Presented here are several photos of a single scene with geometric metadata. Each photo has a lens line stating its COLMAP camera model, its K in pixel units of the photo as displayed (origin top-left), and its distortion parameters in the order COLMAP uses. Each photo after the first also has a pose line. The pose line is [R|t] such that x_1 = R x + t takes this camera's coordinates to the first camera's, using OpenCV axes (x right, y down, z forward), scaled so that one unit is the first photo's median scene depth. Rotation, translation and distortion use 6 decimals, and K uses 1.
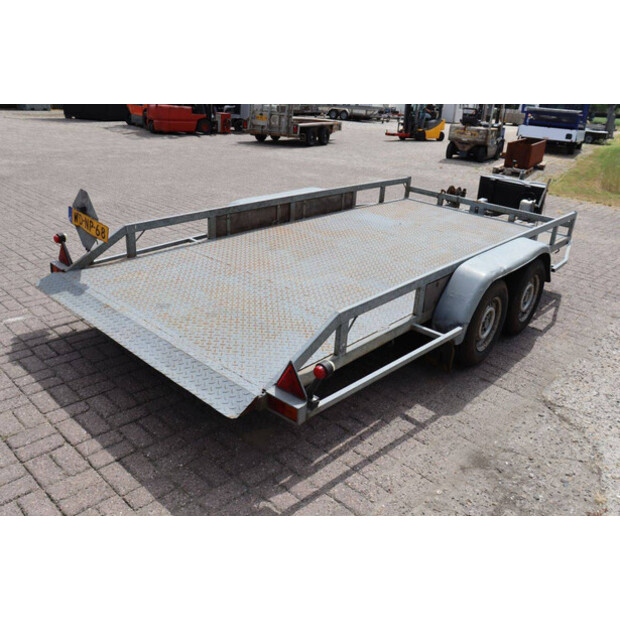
lens RADIAL K [[542.3, 0, 310.0], [0, 542.3, 310.0], [0, 0, 1]] dist [-0.179530, 0.228535]
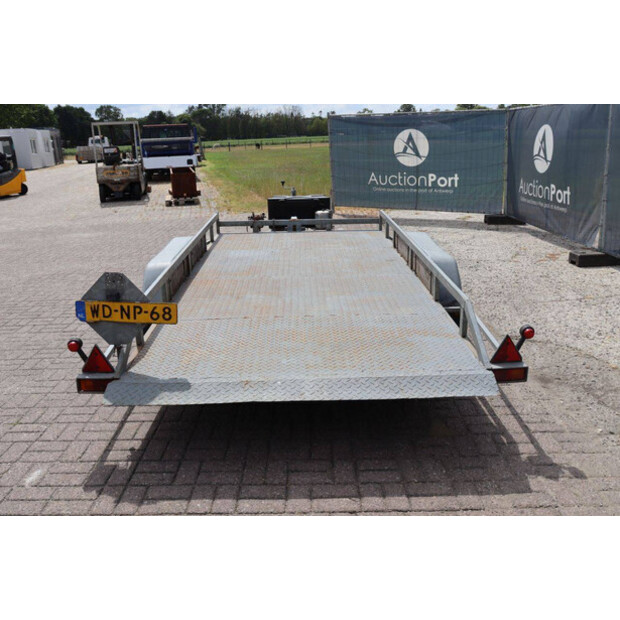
lens RADIAL K [[590.7, 0, 310.0], [0, 590.7, 310.0], [0, 0, 1]] dist [-0.087879, -0.005040]
pose [[0.724551, -0.281547, 0.629093, -0.714542], [0.336680, 0.941027, 0.033383, -0.093486], [-0.601392, 0.187615, 0.776613, 0.127476]]
